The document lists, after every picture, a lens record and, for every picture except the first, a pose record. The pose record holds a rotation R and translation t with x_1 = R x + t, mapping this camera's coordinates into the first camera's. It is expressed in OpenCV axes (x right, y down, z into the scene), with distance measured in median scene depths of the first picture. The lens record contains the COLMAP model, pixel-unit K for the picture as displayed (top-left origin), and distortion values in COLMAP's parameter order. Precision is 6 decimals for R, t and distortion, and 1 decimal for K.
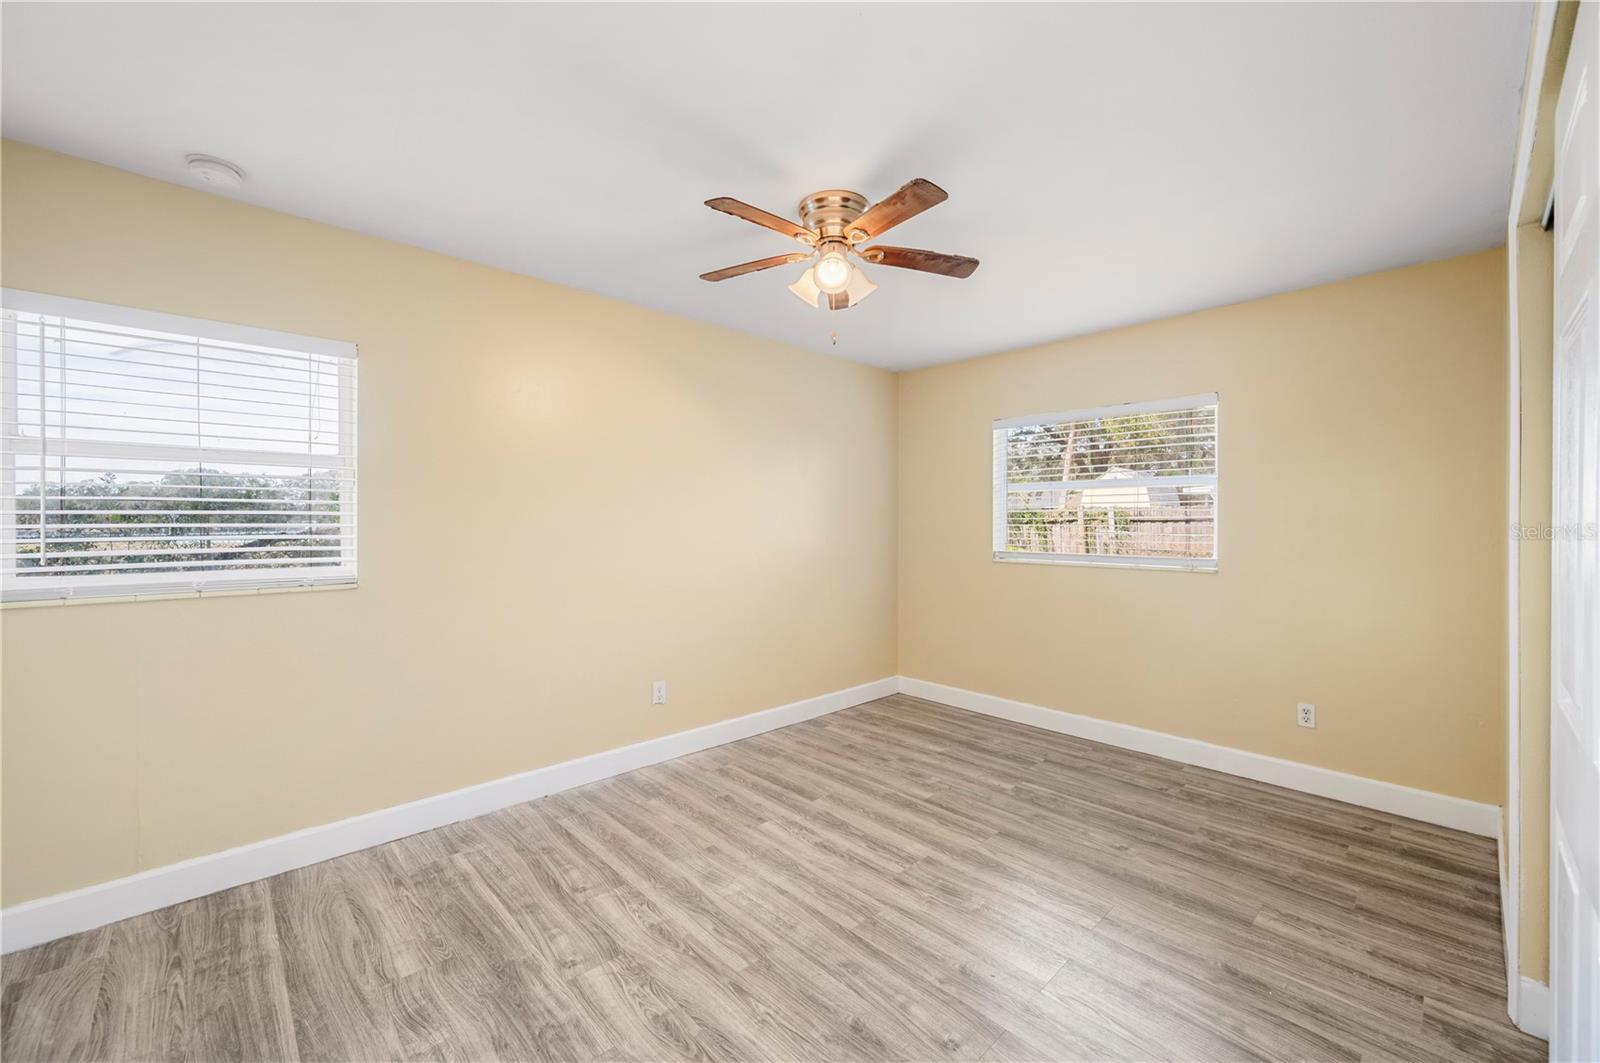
lens RADIAL K [[638.1, 0, 801.6], [0, 638.1, 525.2], [0, 0, 1]] dist [-0.000305, 0.000556]
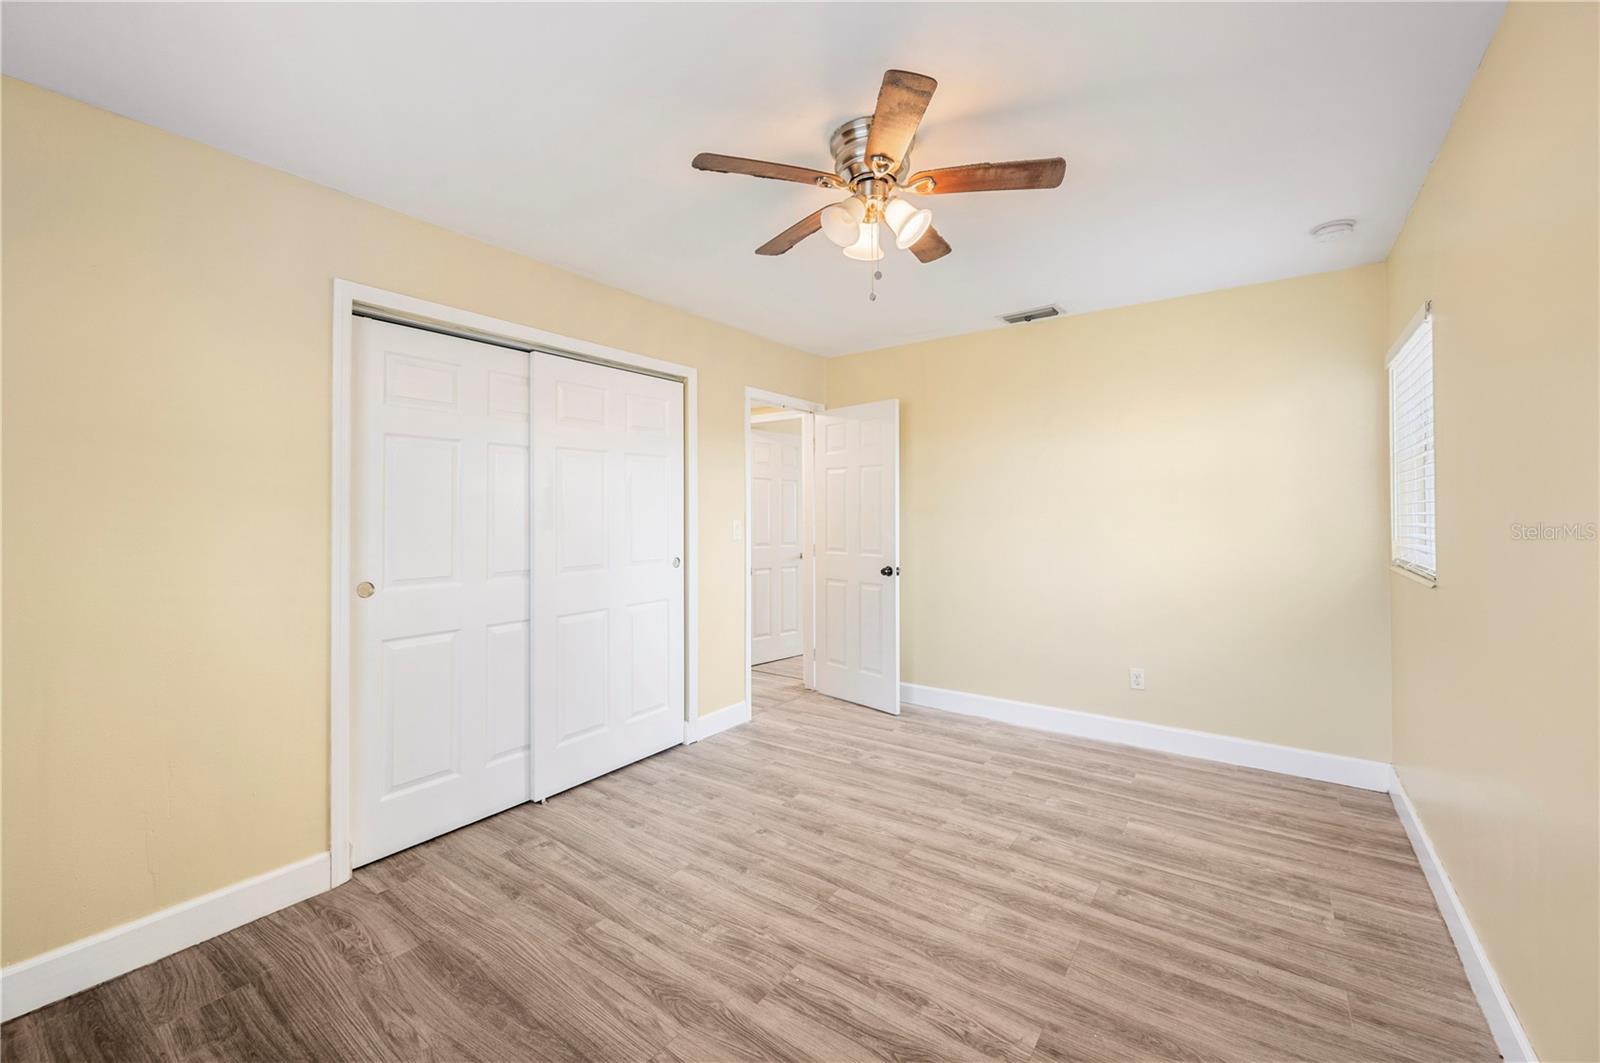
lens RADIAL K [[638.1, 0, 798.4], [0, 638.1, 522.8], [0, 0, 1]] dist [-0.000305, 0.000556]
pose [[-0.984216, 0.004558, -0.176912, 0.320979], [0.002136, 0.999901, 0.013878, 0.000718], [0.176958, 0.013281, -0.984129, 1.964104]]
